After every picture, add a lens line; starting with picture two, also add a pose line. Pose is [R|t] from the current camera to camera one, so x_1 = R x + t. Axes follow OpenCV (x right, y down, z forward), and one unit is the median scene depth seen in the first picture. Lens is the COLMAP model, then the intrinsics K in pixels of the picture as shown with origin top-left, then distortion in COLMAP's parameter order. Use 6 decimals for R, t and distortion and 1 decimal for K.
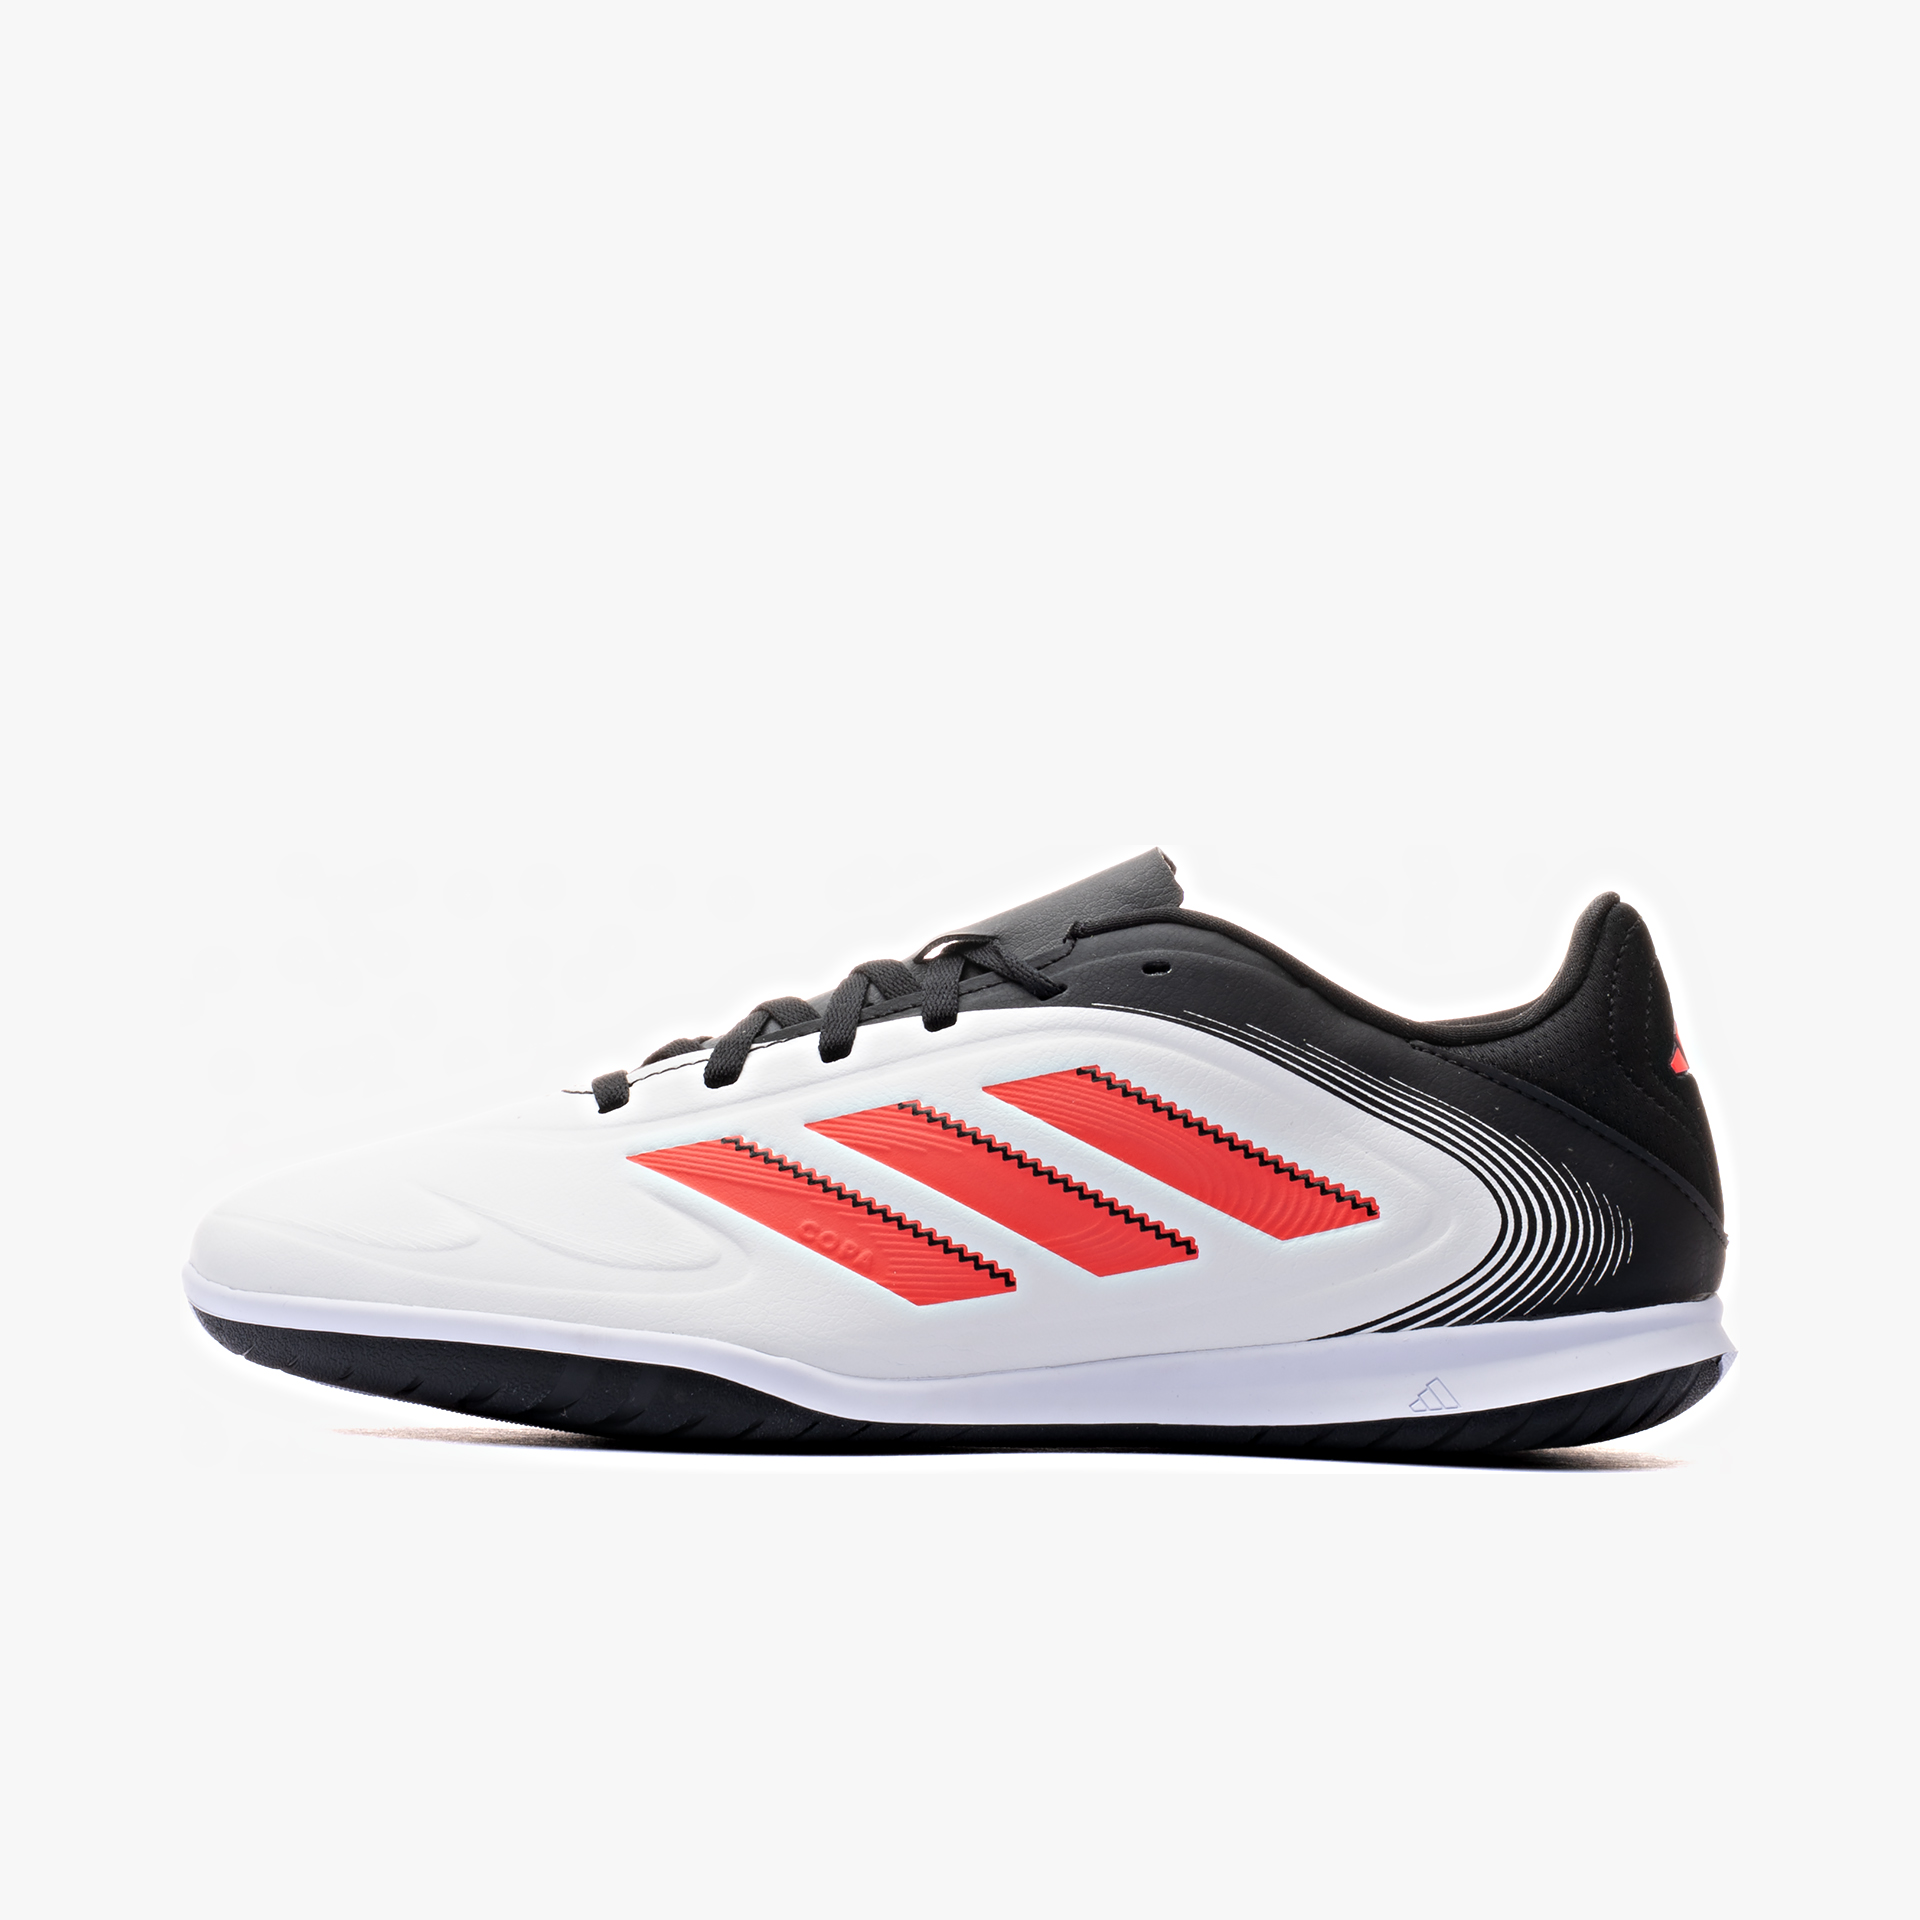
lens RADIAL K [[5174.1, 0, 960.6], [0, 5174.1, 959.6], [0, 0, 1]] dist [-0.137054, 0.000000]
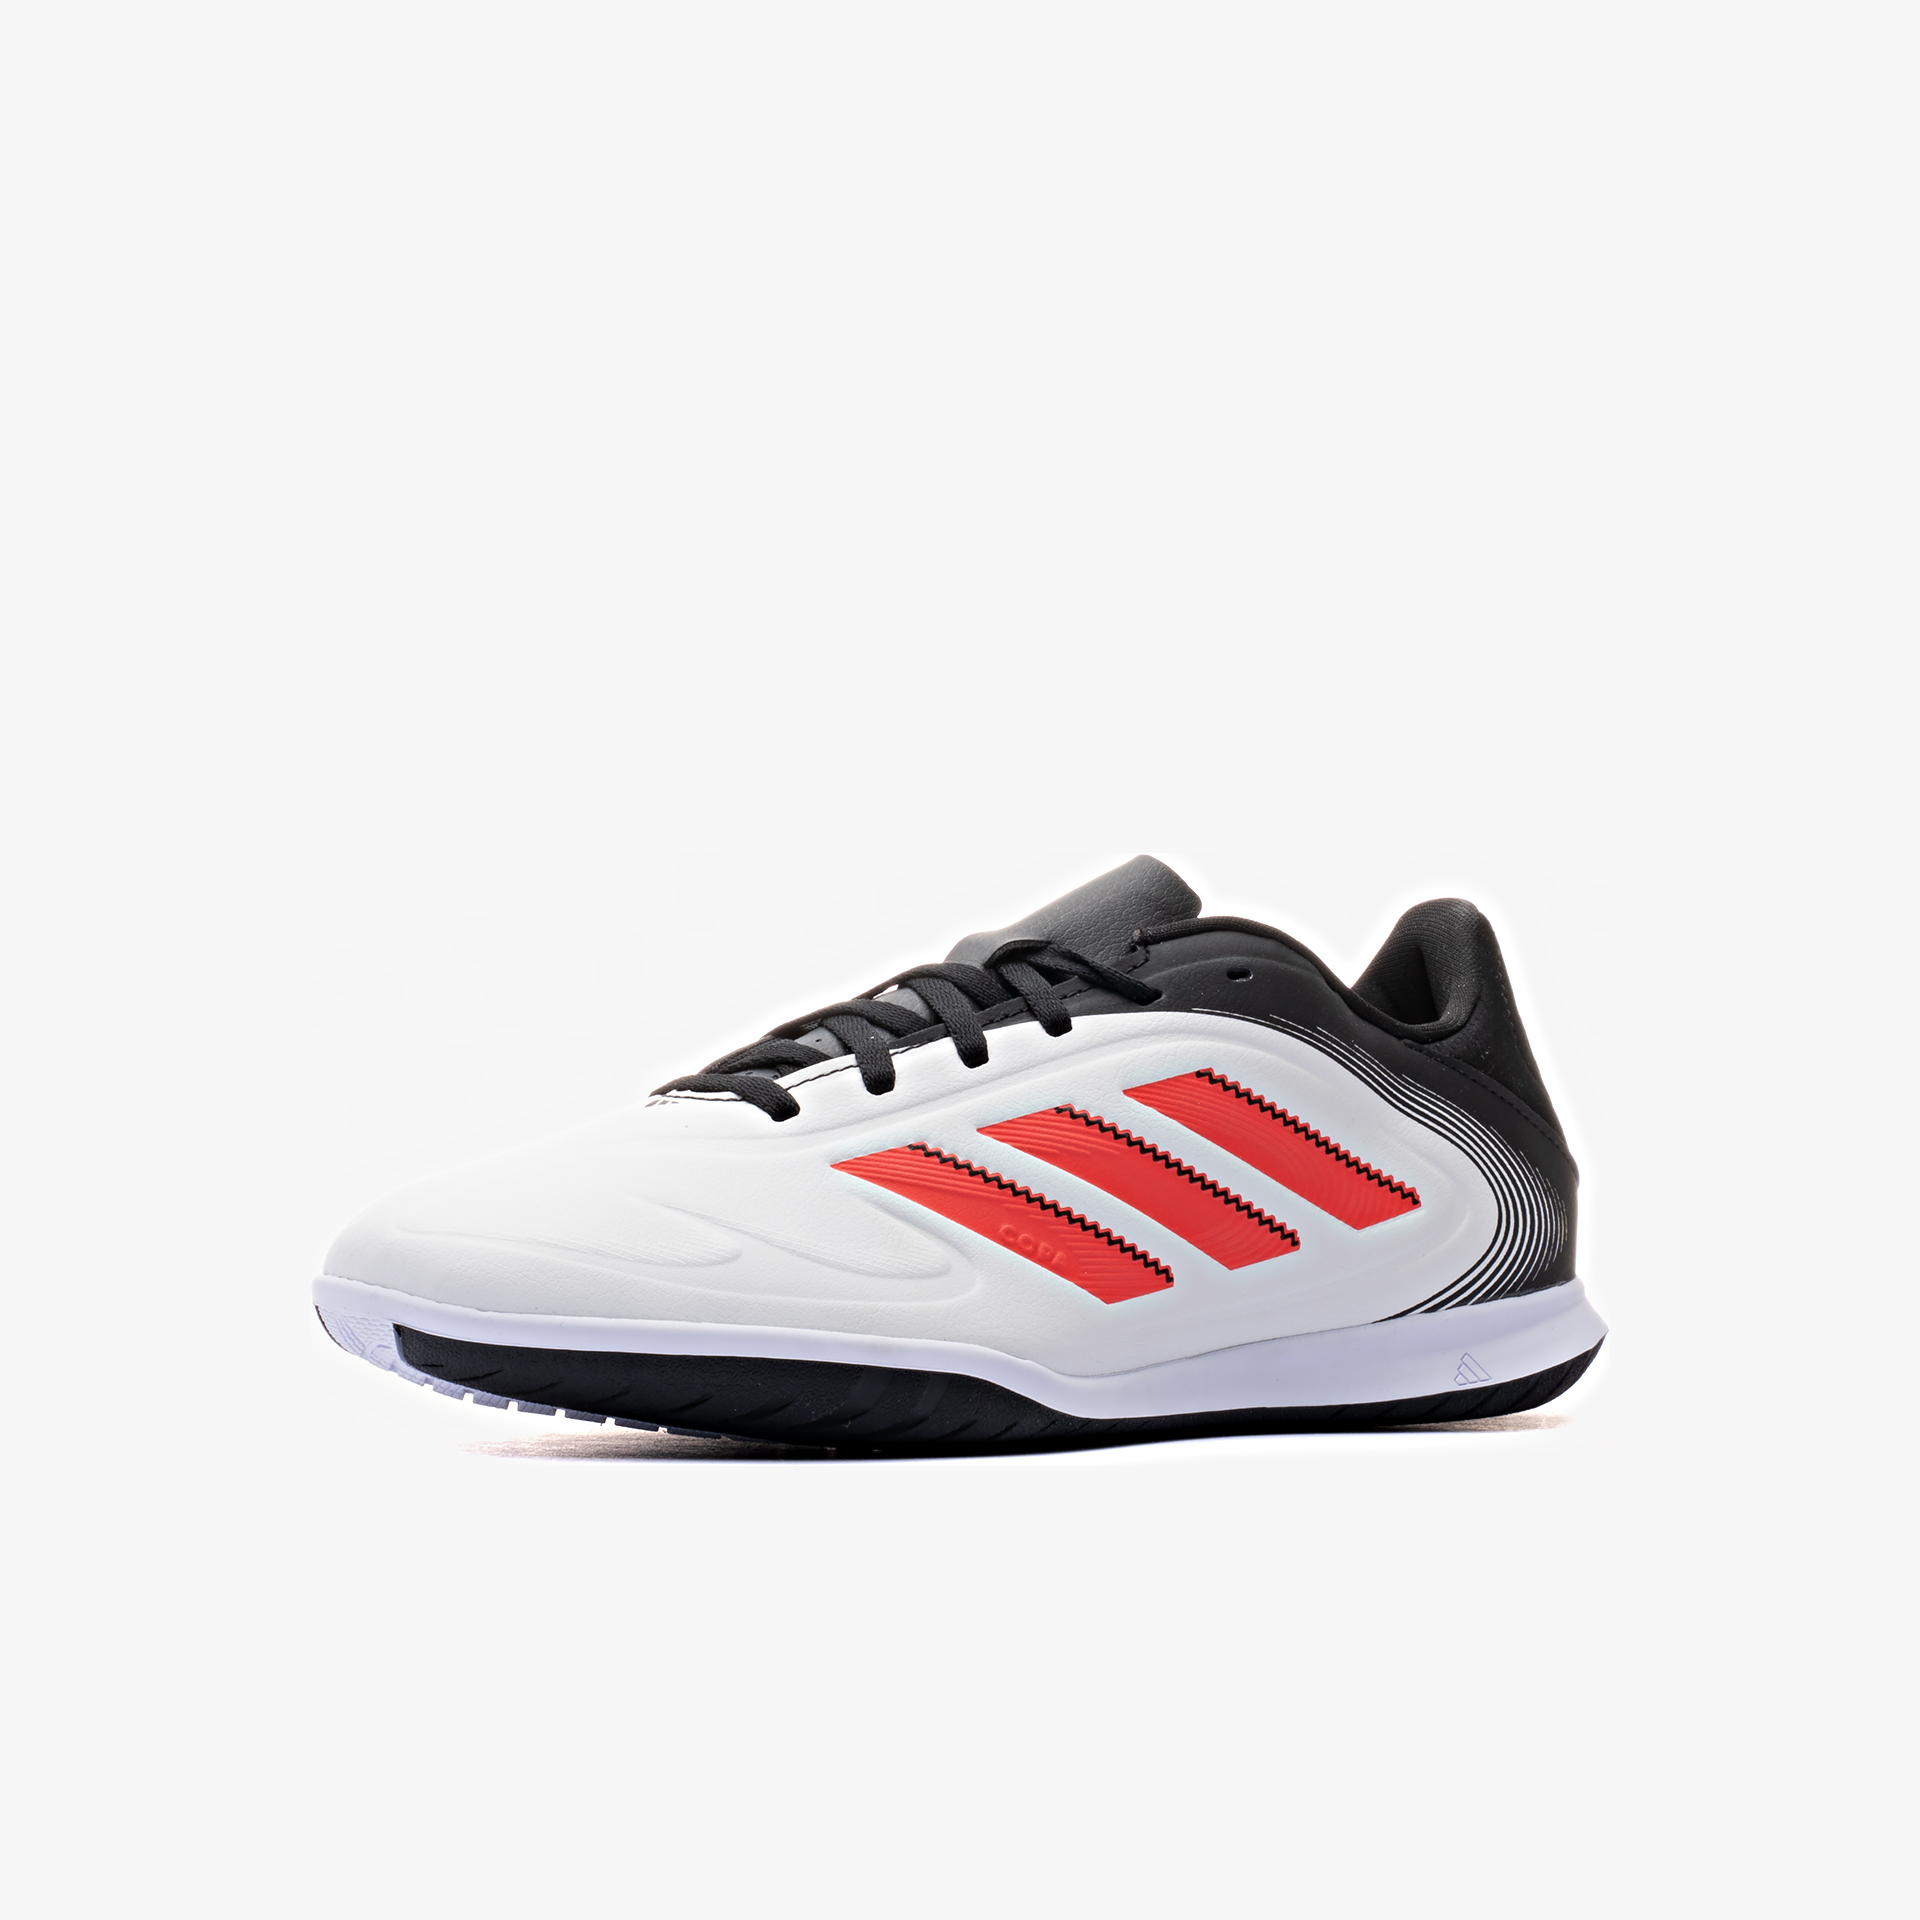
lens RADIAL K [[5174.1, 0, 960.9], [0, 5174.1, 961.1], [0, 0, 1]] dist [-0.137054, 0.000000]
pose [[0.879843, -0.001585, 0.475263, -0.518266], [-0.008831, 0.999767, 0.019682, -0.021495], [-0.475183, -0.021514, 0.879624, 0.103572]]
